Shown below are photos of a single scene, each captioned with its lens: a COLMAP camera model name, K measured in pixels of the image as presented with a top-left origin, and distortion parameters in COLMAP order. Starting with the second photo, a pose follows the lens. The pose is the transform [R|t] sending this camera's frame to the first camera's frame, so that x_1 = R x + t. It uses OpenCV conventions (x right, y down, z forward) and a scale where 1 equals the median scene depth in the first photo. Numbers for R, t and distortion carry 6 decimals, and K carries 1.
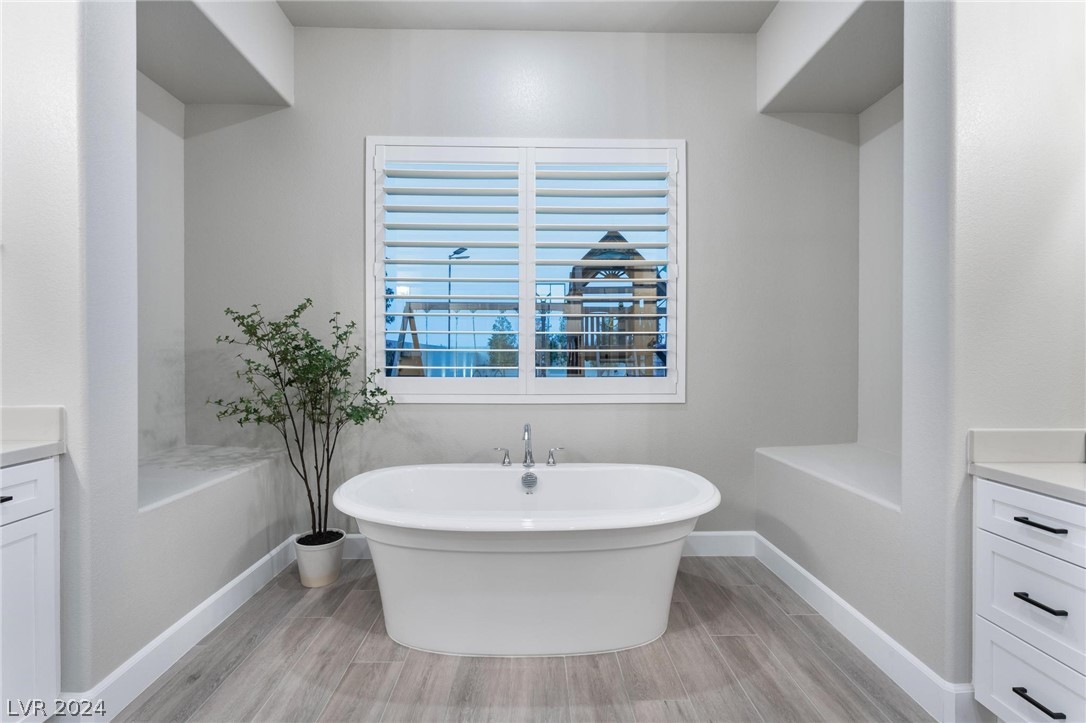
lens RADIAL K [[469.6, 0, 543.3], [0, 469.6, 357.5], [0, 0, 1]] dist [0.000158, -0.000457]
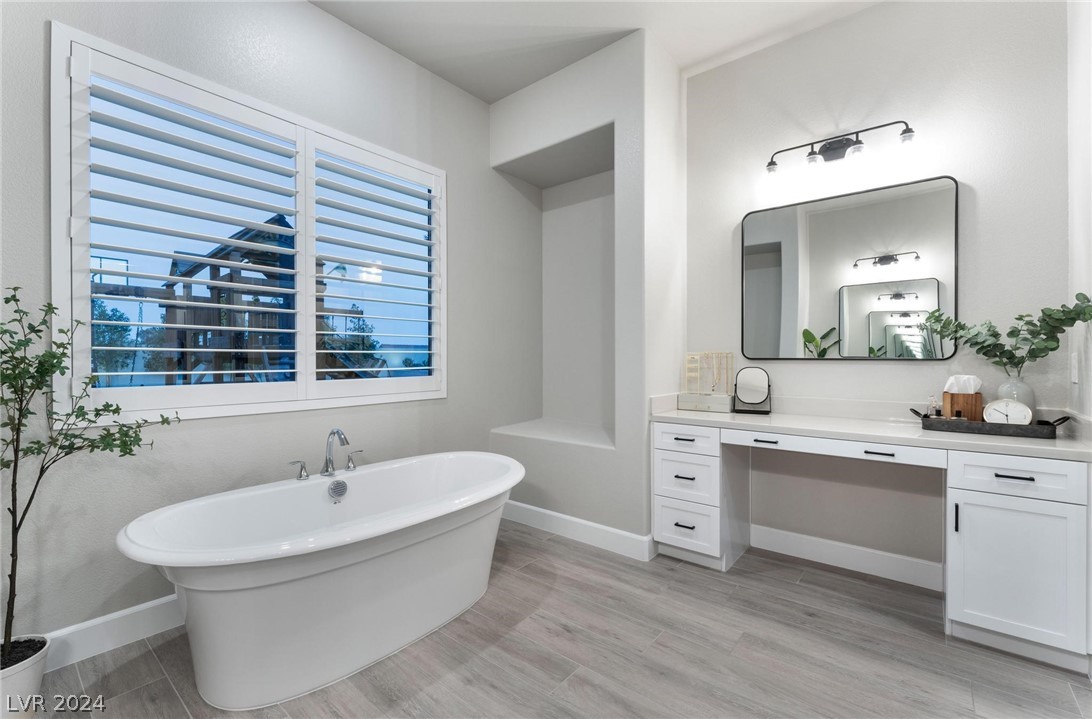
lens RADIAL K [[467.5, 0, 544.4], [0, 467.5, 356.5], [0, 0, 1]] dist [0.000586, 0.000243]
pose [[0.652012, 0.000696, 0.758209, -0.487151], [0.002348, 0.999993, -0.002937, -0.001183], [-0.758205, 0.003695, 0.652005, 0.069925]]
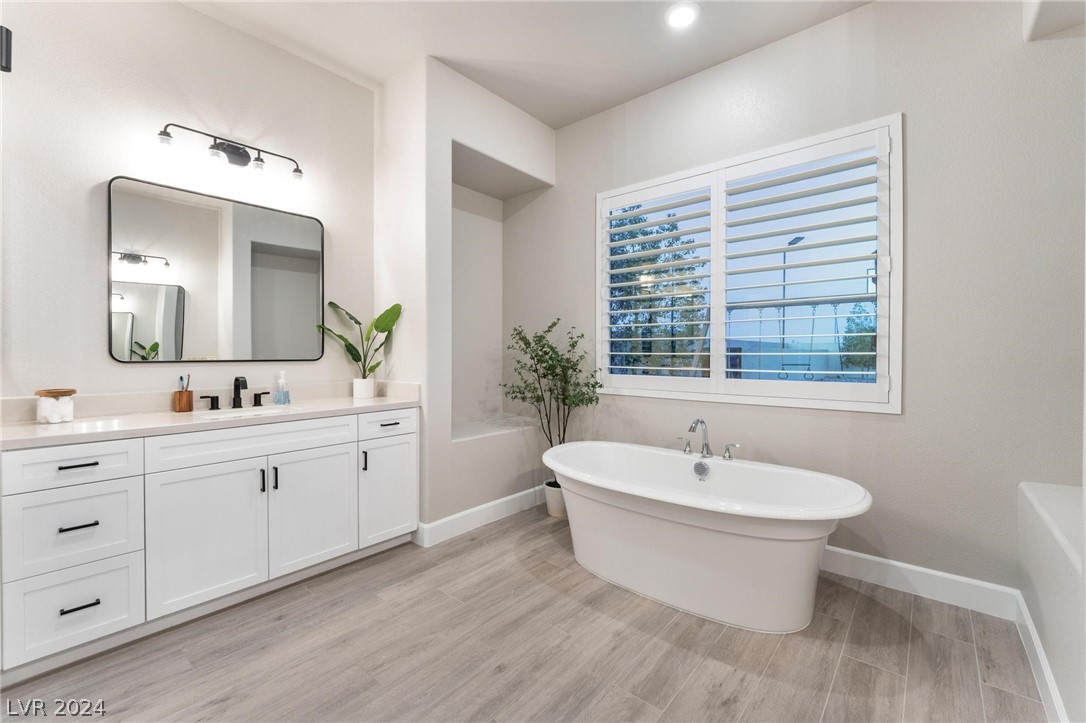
lens RADIAL K [[454.7, 0, 544.6], [0, 454.7, 359.0], [0, 0, 1]] dist [-0.000877, -0.000127]
pose [[0.744220, 0.004105, -0.667922, 0.432493], [-0.004726, 0.999988, 0.000879, -0.001532], [0.667918, 0.002502, 0.744231, -0.071953]]
